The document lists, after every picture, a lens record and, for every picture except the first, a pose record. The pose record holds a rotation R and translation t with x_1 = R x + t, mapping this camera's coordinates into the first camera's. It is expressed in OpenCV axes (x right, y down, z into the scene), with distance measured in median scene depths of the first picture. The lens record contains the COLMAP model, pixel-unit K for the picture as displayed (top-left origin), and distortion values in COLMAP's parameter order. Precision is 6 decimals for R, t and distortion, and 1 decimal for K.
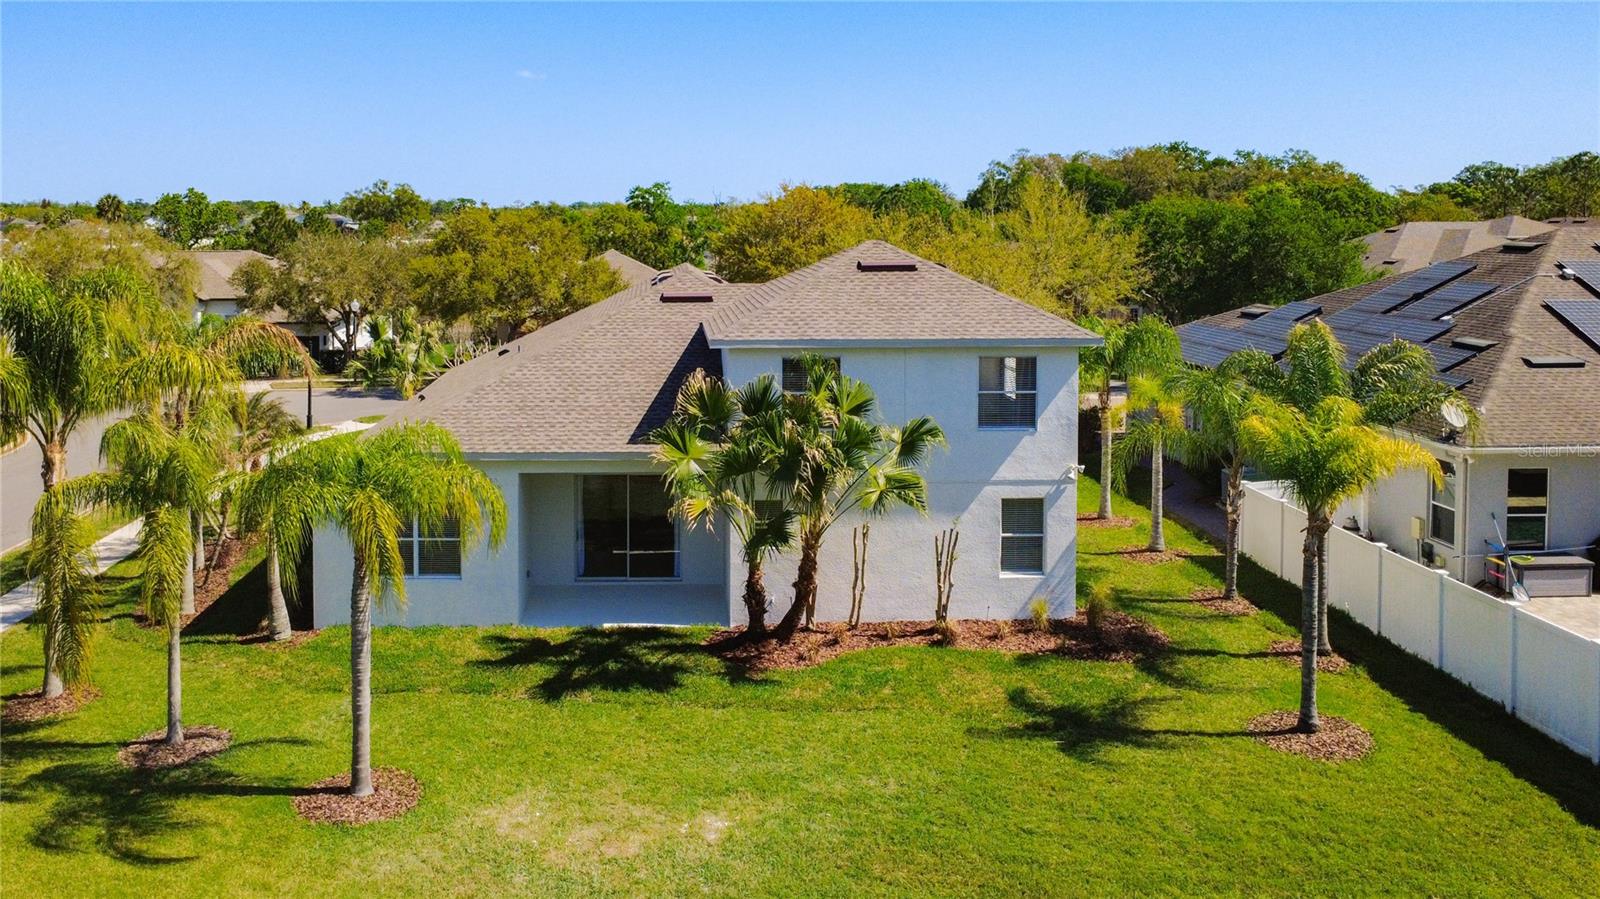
lens RADIAL K [[1204.1, 0, 789.7], [0, 1204.1, 441.4], [0, 0, 1]] dist [-0.005703, 0.002050]
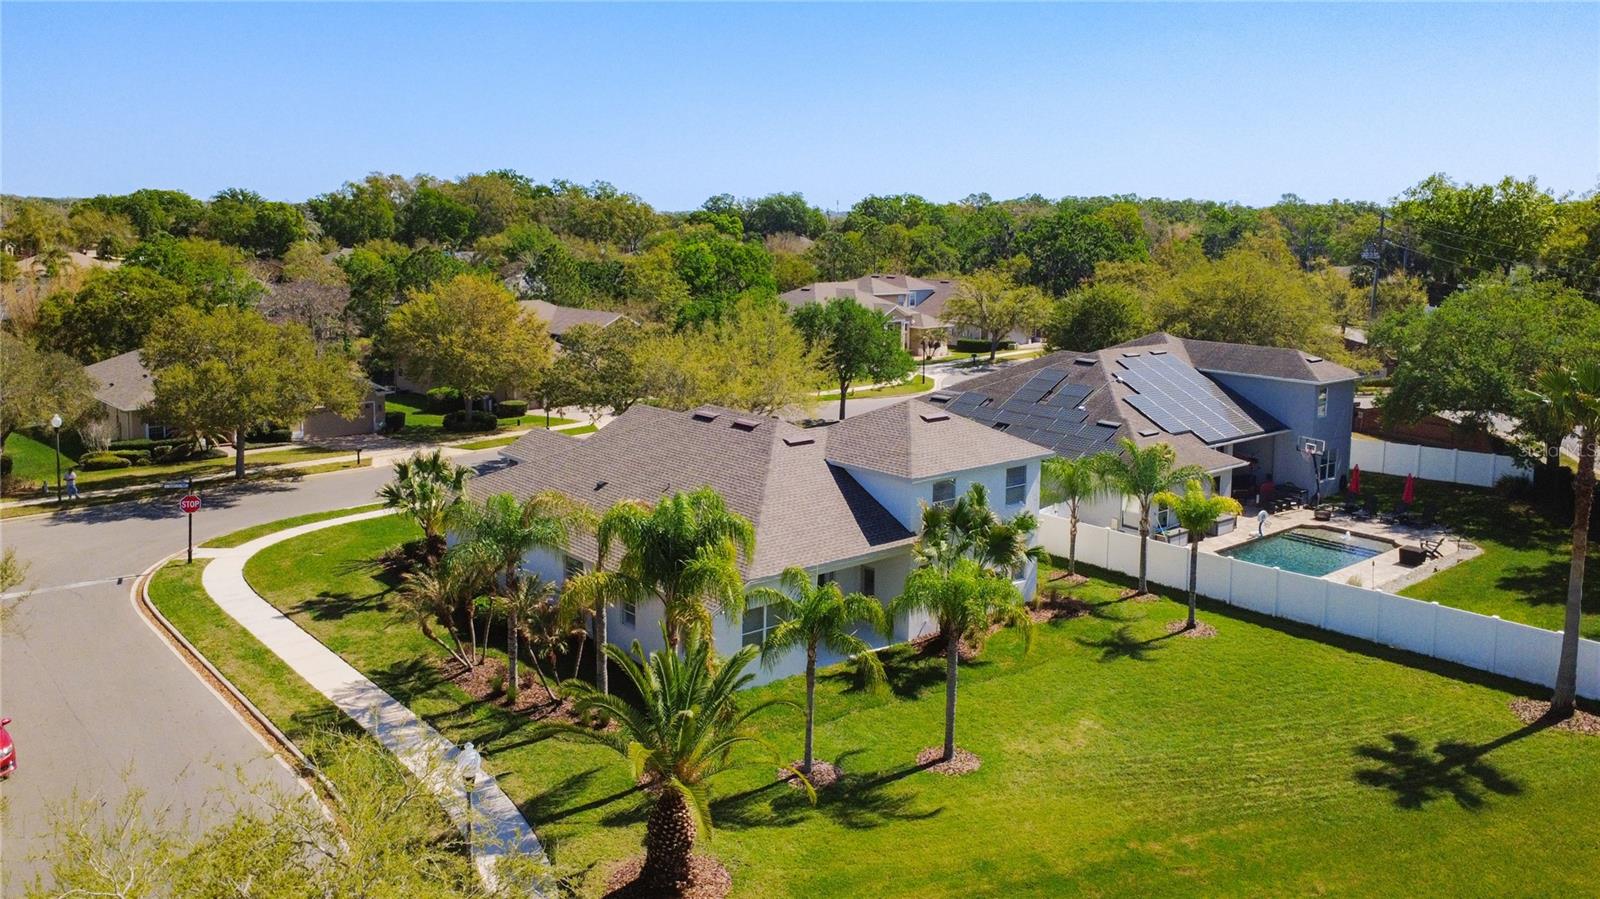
lens RADIAL K [[1204.1, 0, 799.5], [0, 1204.1, 448.6], [0, 0, 1]] dist [-0.005703, 0.002050]
pose [[0.764770, -0.105272, 0.635645, -0.214689], [0.082787, 0.994439, 0.065090, -0.042315], [-0.638962, 0.002844, 0.769233, -0.038027]]
